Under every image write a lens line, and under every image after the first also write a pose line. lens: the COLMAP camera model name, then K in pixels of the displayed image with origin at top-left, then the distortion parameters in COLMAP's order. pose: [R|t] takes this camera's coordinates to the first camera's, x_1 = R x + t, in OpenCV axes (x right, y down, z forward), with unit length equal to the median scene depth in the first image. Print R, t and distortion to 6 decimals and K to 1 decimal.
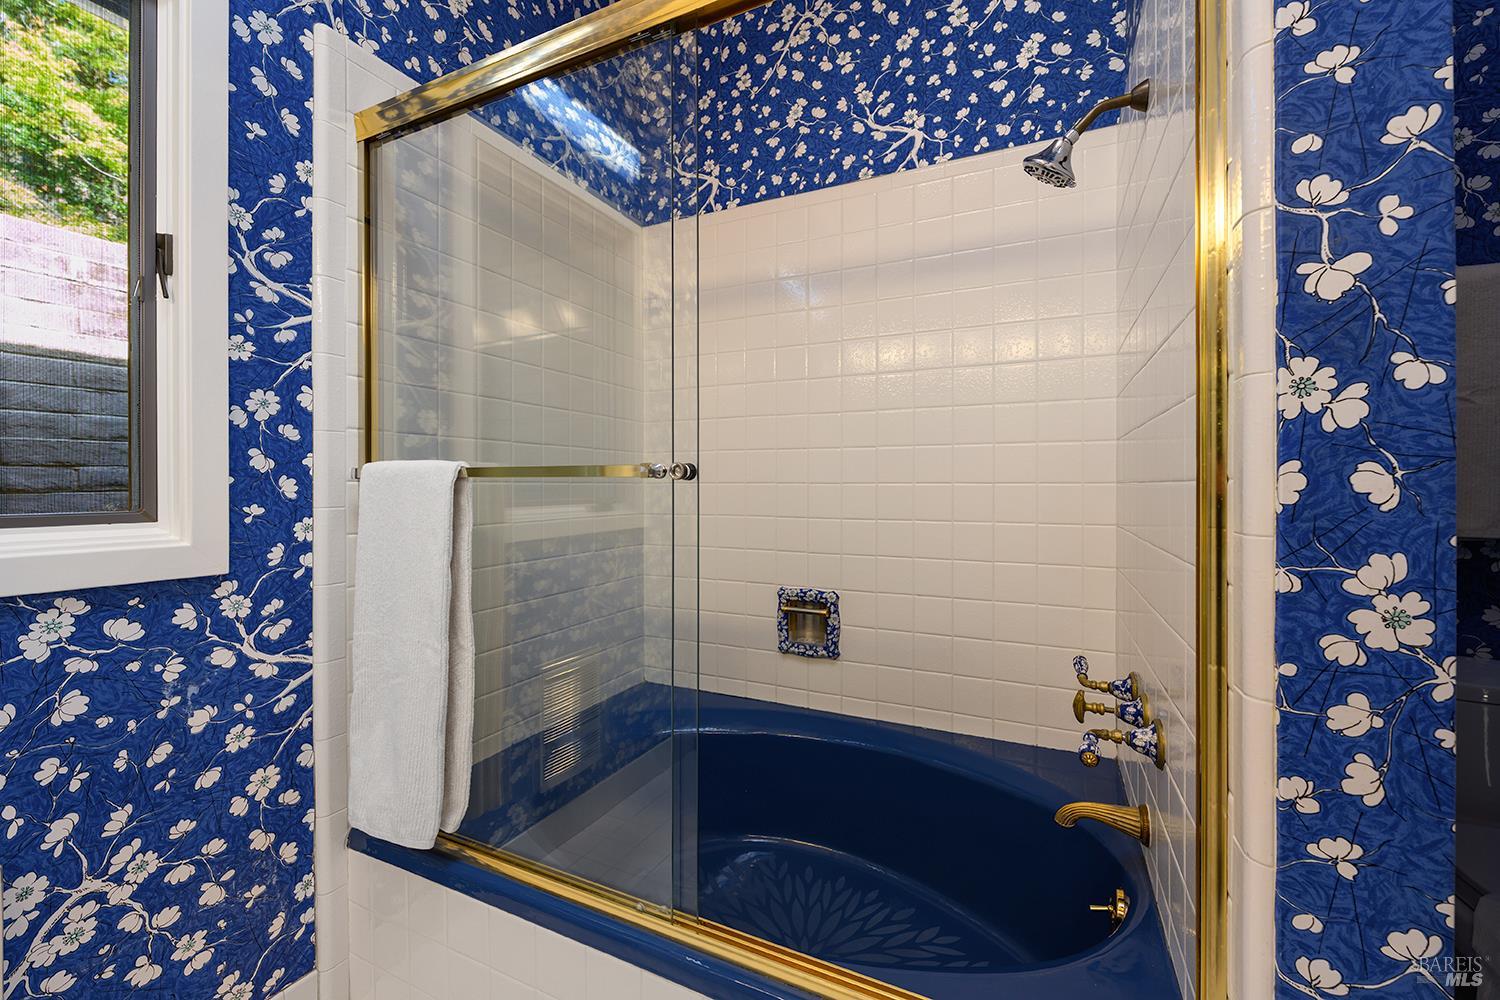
lens RADIAL K [[606.8, 0, 743.2], [0, 606.8, 481.6], [0, 0, 1]] dist [-0.003034, -0.000237]
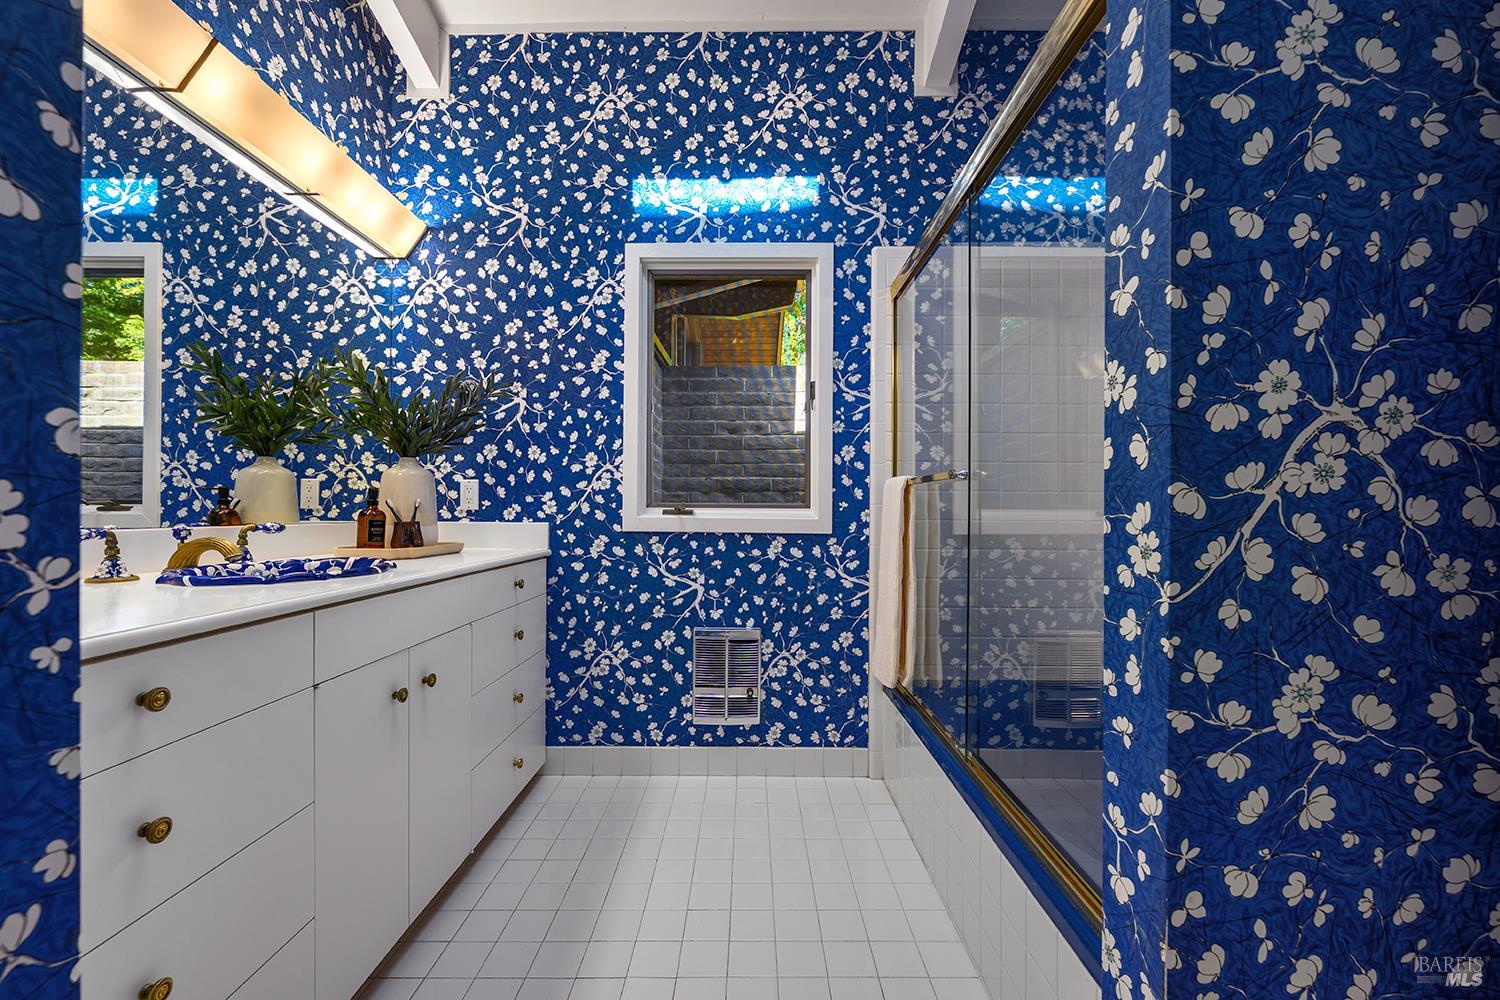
lens RADIAL K [[595.4, 0, 750.0], [0, 595.4, 500.0], [0, 0, 1]] dist [0.000250, -0.000004]
pose [[0.430142, -0.012658, -0.902673, 0.918603], [-0.003468, 0.999871, -0.015673, 0.067659], [0.902755, 0.009872, 0.430042, -0.159934]]
